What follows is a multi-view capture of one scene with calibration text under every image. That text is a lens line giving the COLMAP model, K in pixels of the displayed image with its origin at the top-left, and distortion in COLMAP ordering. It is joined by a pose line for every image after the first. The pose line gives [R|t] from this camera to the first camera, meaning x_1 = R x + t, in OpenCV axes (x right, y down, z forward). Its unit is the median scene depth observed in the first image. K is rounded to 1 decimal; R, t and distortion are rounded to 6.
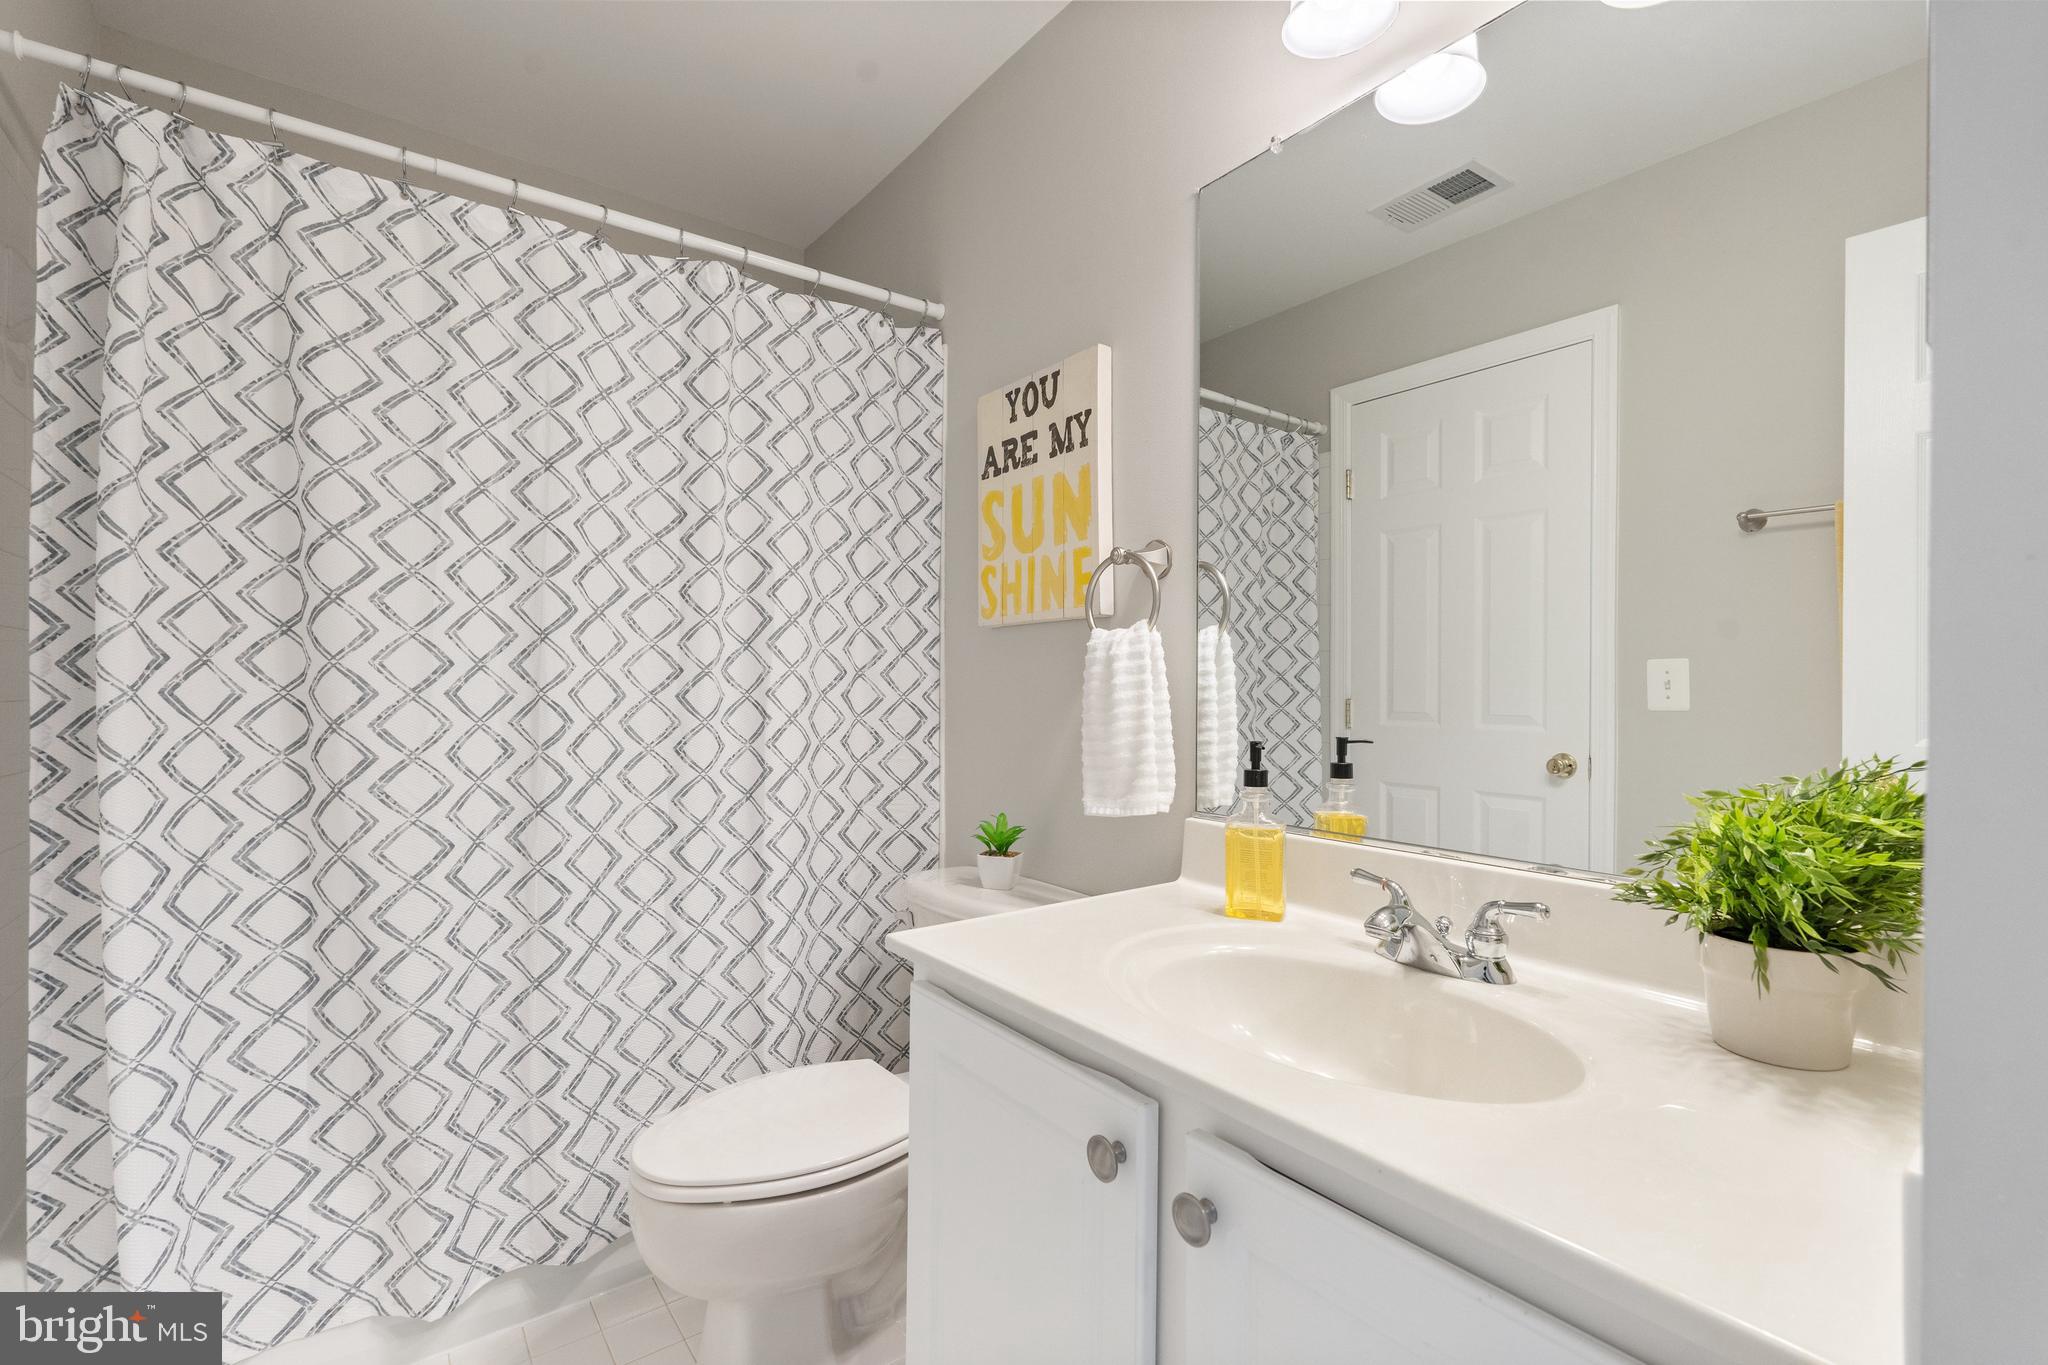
lens RADIAL K [[916.1, 0, 1012.3], [0, 916.1, 688.2], [0, 0, 1]] dist [-0.004653, 0.001506]
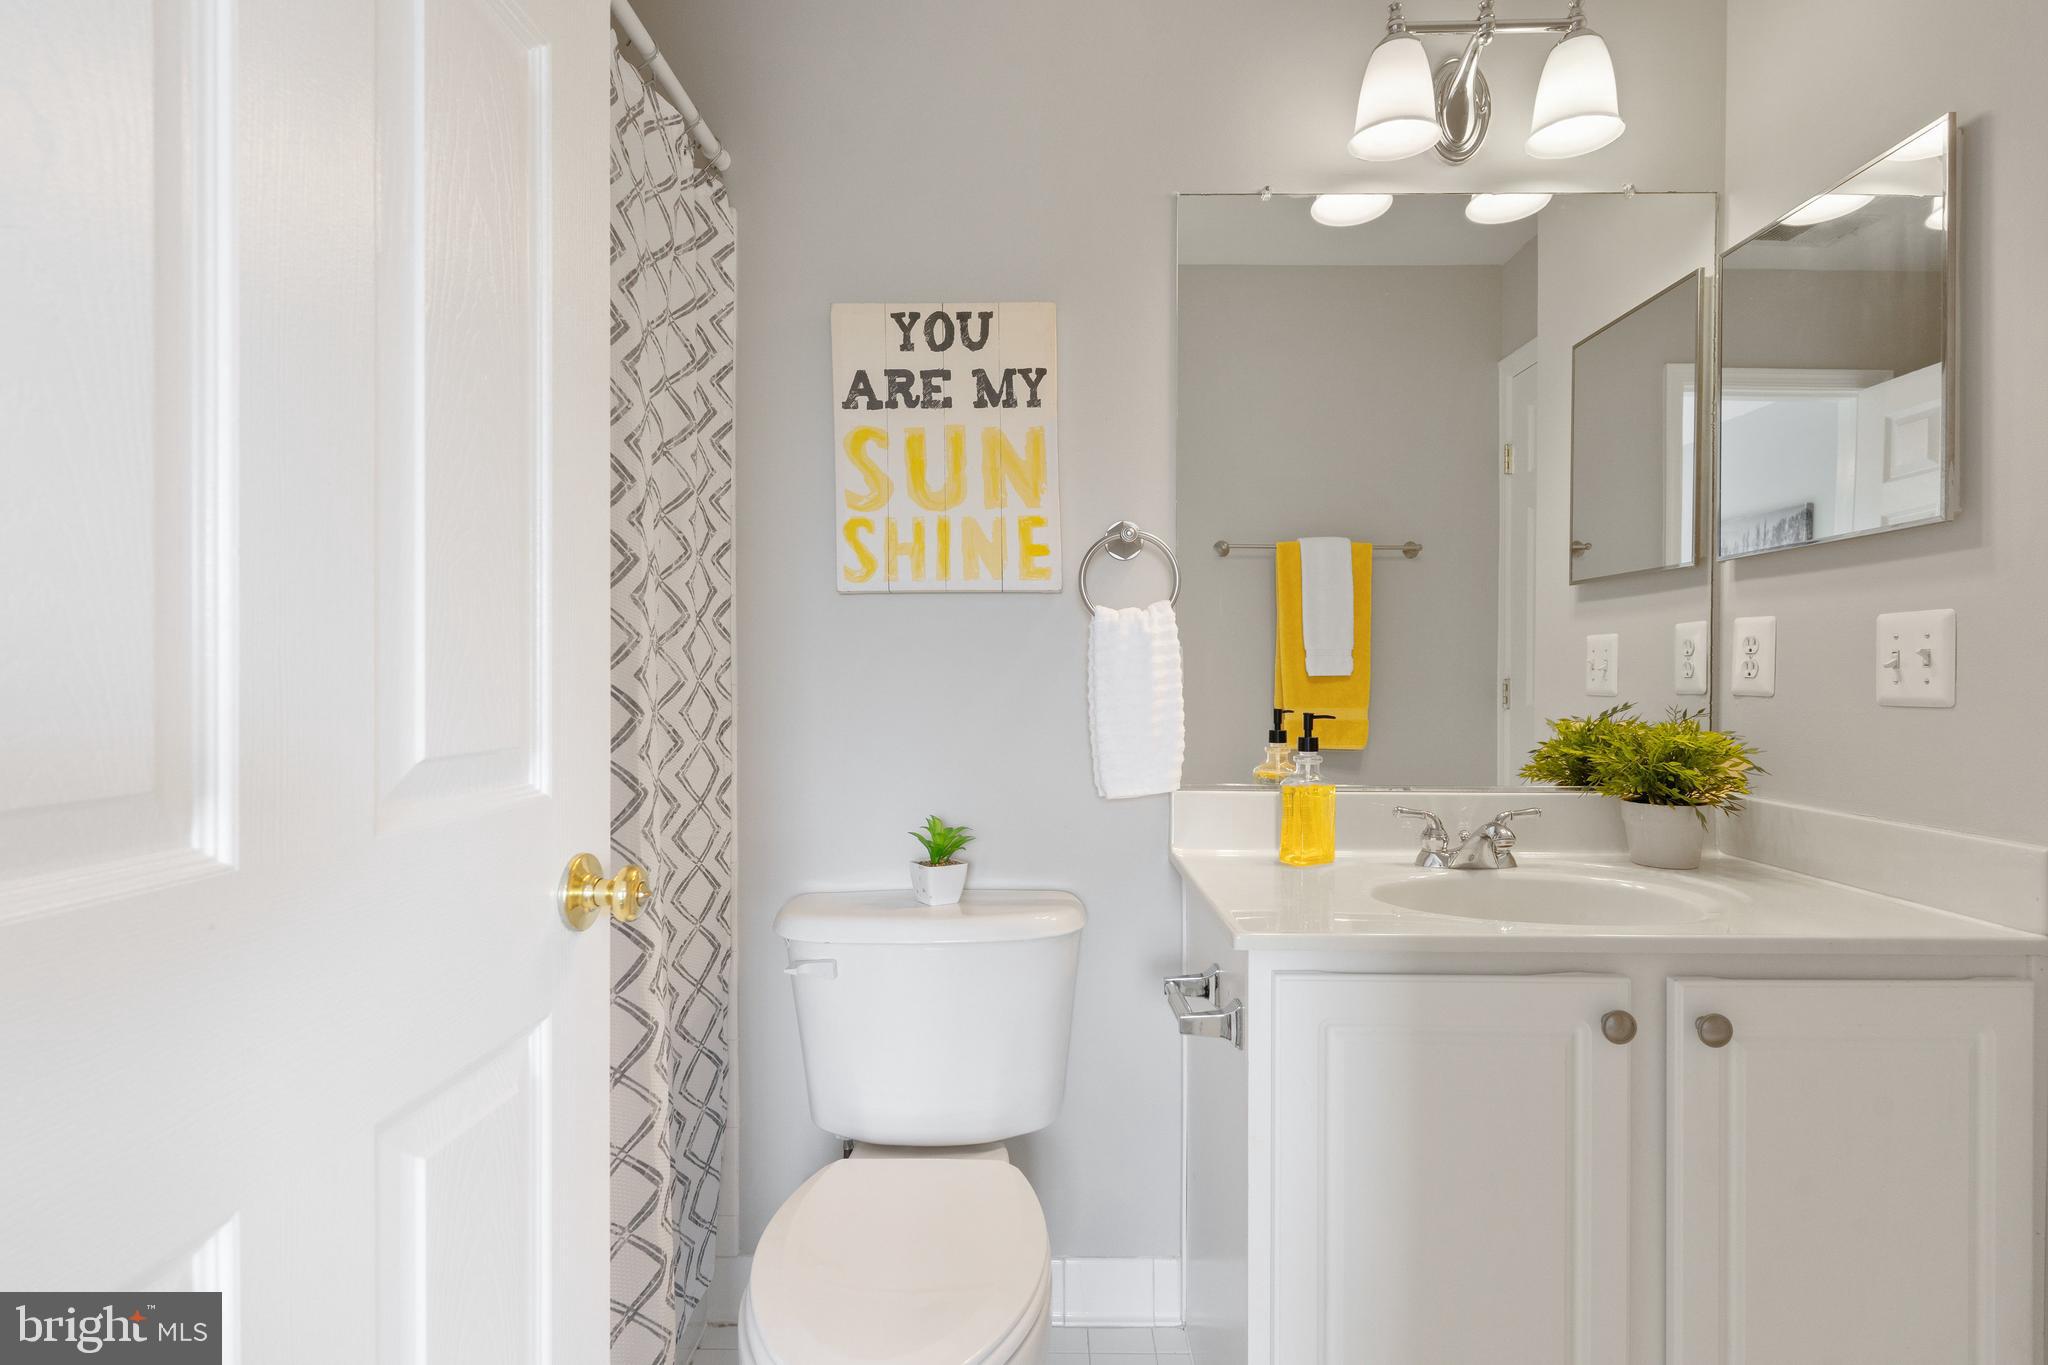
lens RADIAL K [[996.6, 0, 1011.1], [0, 996.6, 683.3], [0, 0, 1]] dist [-0.003180, -0.000763]
pose [[0.598477, -0.012743, 0.801038, -0.686775], [0.001982, 0.999894, 0.014426, 0.000937], [-0.801137, -0.007046, 0.598439, 0.380747]]
